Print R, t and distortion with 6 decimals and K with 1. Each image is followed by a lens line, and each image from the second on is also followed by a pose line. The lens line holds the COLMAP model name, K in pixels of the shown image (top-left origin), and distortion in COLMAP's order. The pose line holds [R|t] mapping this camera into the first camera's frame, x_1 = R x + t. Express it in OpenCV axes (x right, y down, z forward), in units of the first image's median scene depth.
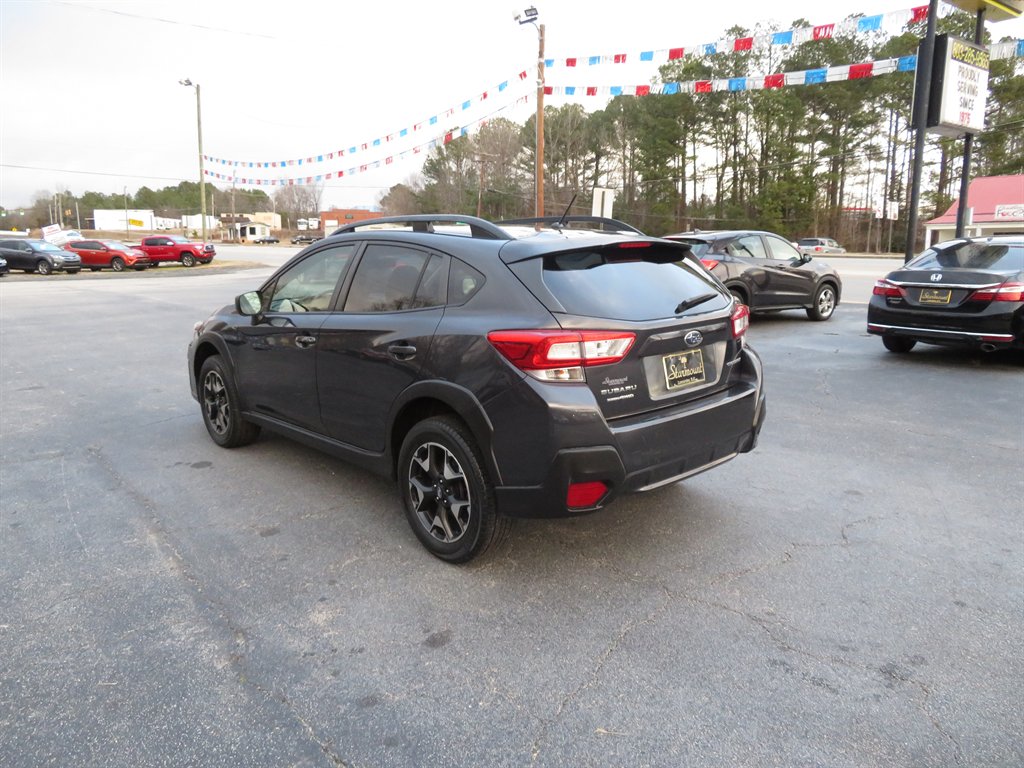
lens RADIAL K [[718.0, 0, 507.2], [0, 718.0, 379.3], [0, 0, 1]] dist [-0.002361, 0.000052]
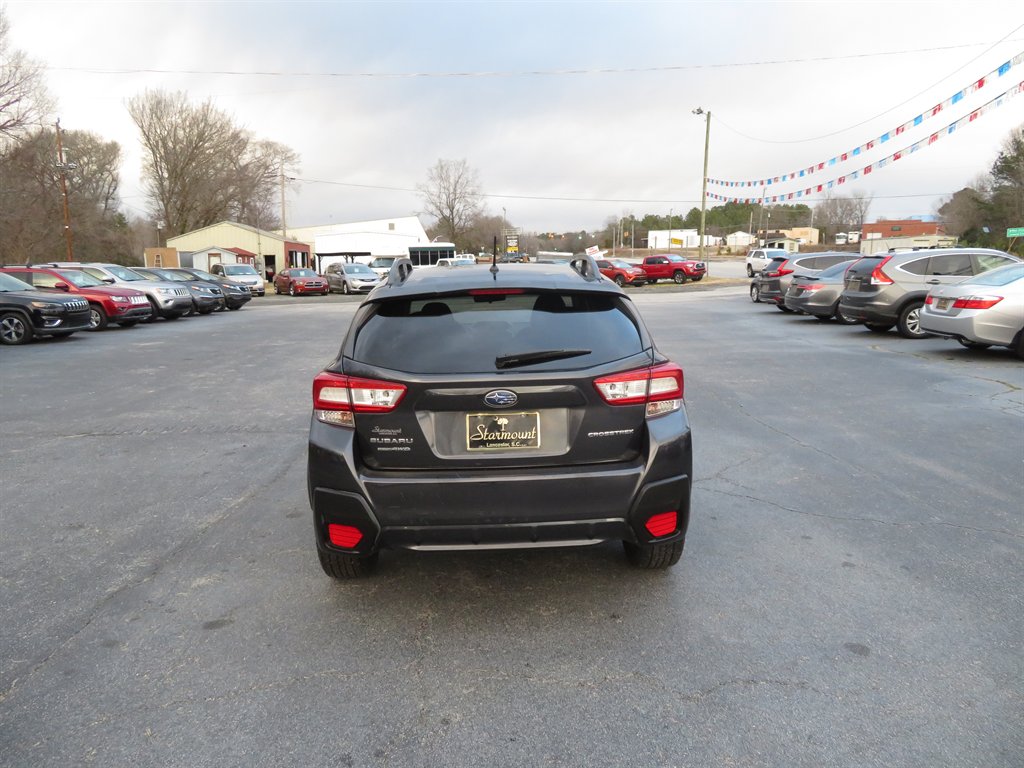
lens RADIAL K [[716.6, 0, 512.0], [0, 716.6, 384.0], [0, 0, 1]] dist [-0.004512, -0.003438]
pose [[0.760560, 0.101157, -0.641339, 0.130283], [-0.110038, 0.993581, 0.026223, -0.015374], [0.639875, 0.050628, 0.766810, 0.050439]]
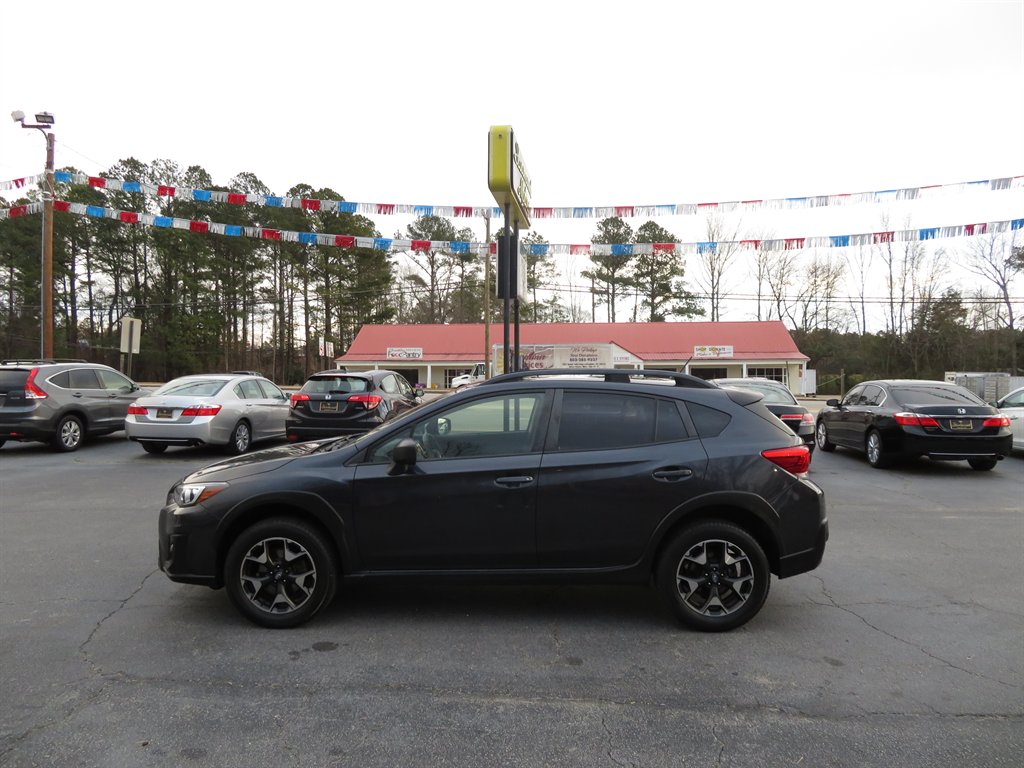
lens RADIAL K [[715.0, 0, 508.8], [0, 715.0, 388.5], [0, 0, 1]] dist [-0.004759, -0.005070]
pose [[0.679819, -0.002901, 0.733374, -0.210990], [0.125216, 0.985768, -0.112173, -0.013975], [-0.722611, 0.168087, 0.670507, 0.053383]]
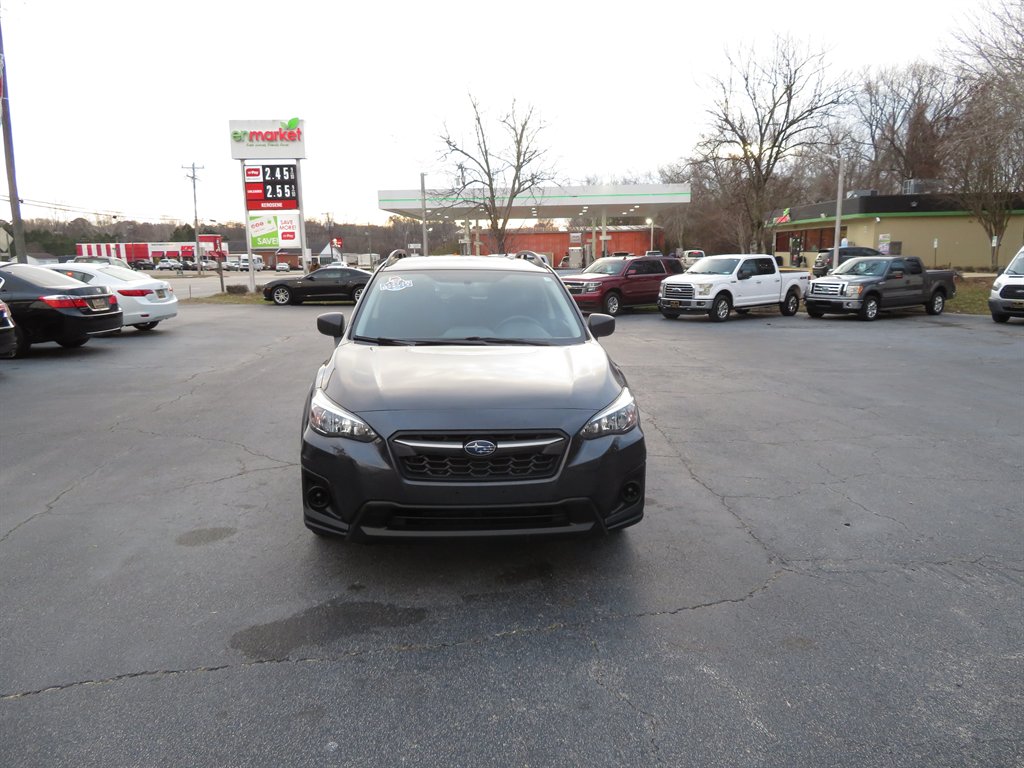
lens RADIAL K [[699.9, 0, 488.1], [0, 699.9, 386.1], [0, 0, 1]] dist [-0.011238, -0.002859]
pose [[-0.779370, -0.102897, 0.618058, -0.194070], [0.117250, 0.945047, 0.305187, -0.078226], [-0.615496, 0.310320, -0.724476, 0.414022]]
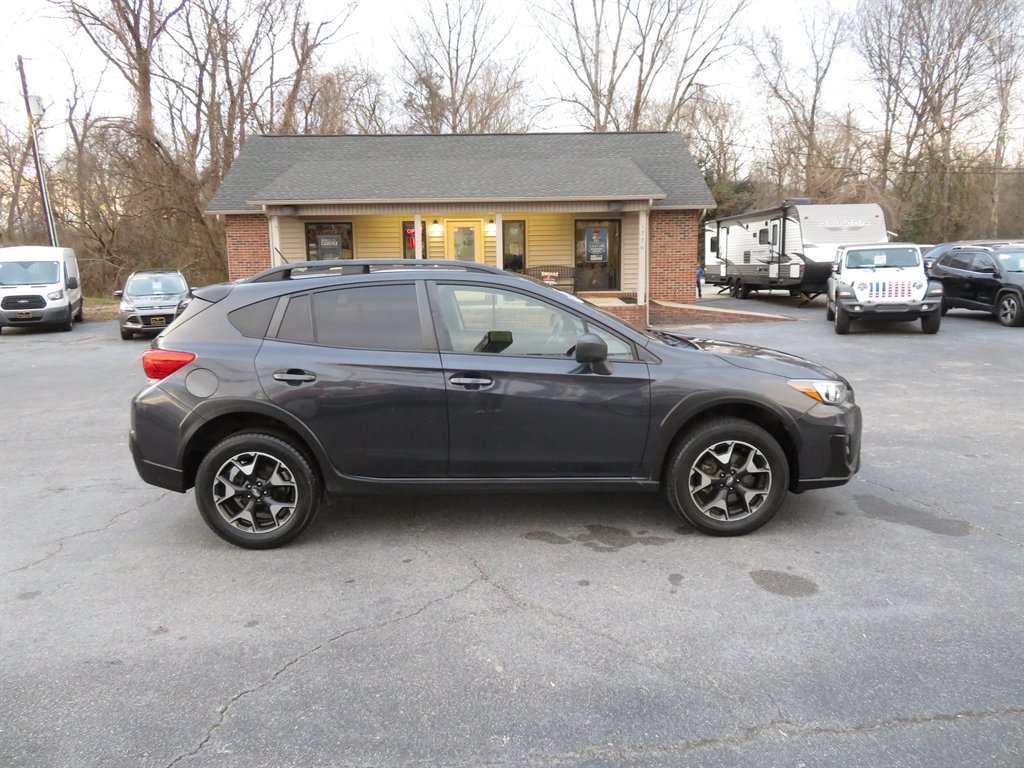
lens RADIAL K [[715.0, 0, 508.8], [0, 715.0, 388.5], [0, 0, 1]] dist [-0.004759, -0.005070]
pose [[-0.673149, 0.147880, -0.724570, 0.136637], [-0.109778, 0.948963, 0.295665, -0.078161], [0.731313, 0.278568, -0.622560, 0.382057]]
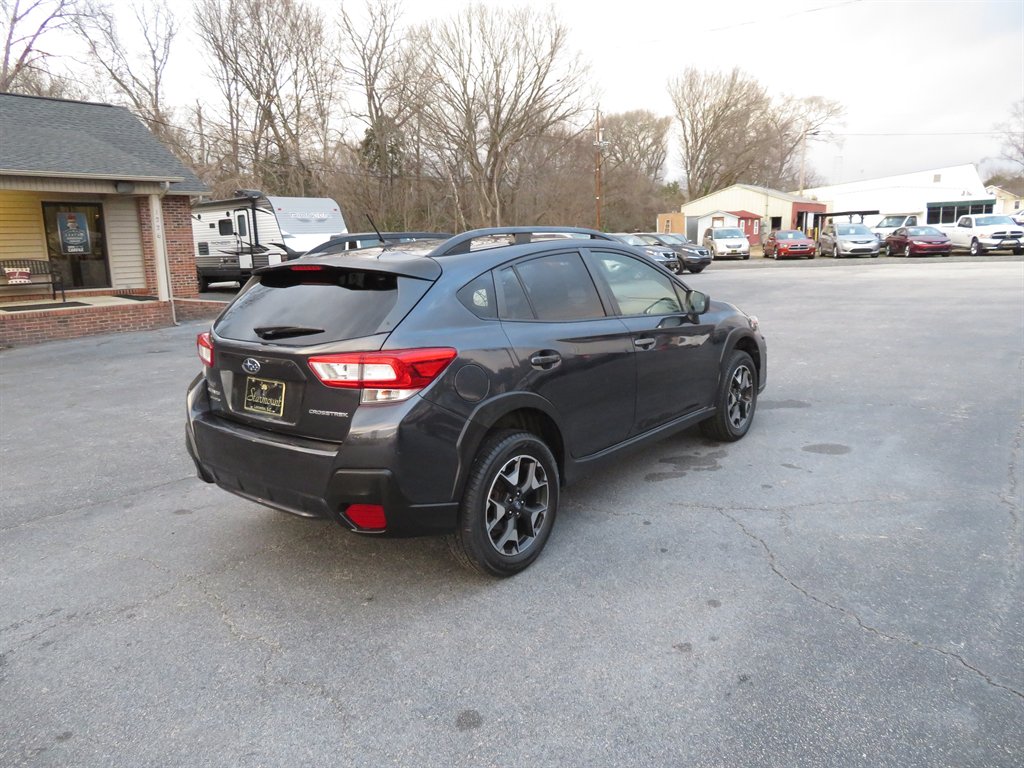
lens RADIAL K [[716.6, 0, 512.0], [0, 716.6, 384.0], [0, 0, 1]] dist [-0.004512, -0.003438]
pose [[0.142055, 0.195998, -0.970260, 0.198304], [-0.150309, 0.973105, 0.174566, -0.040547], [0.978380, 0.121041, 0.167694, 0.185829]]
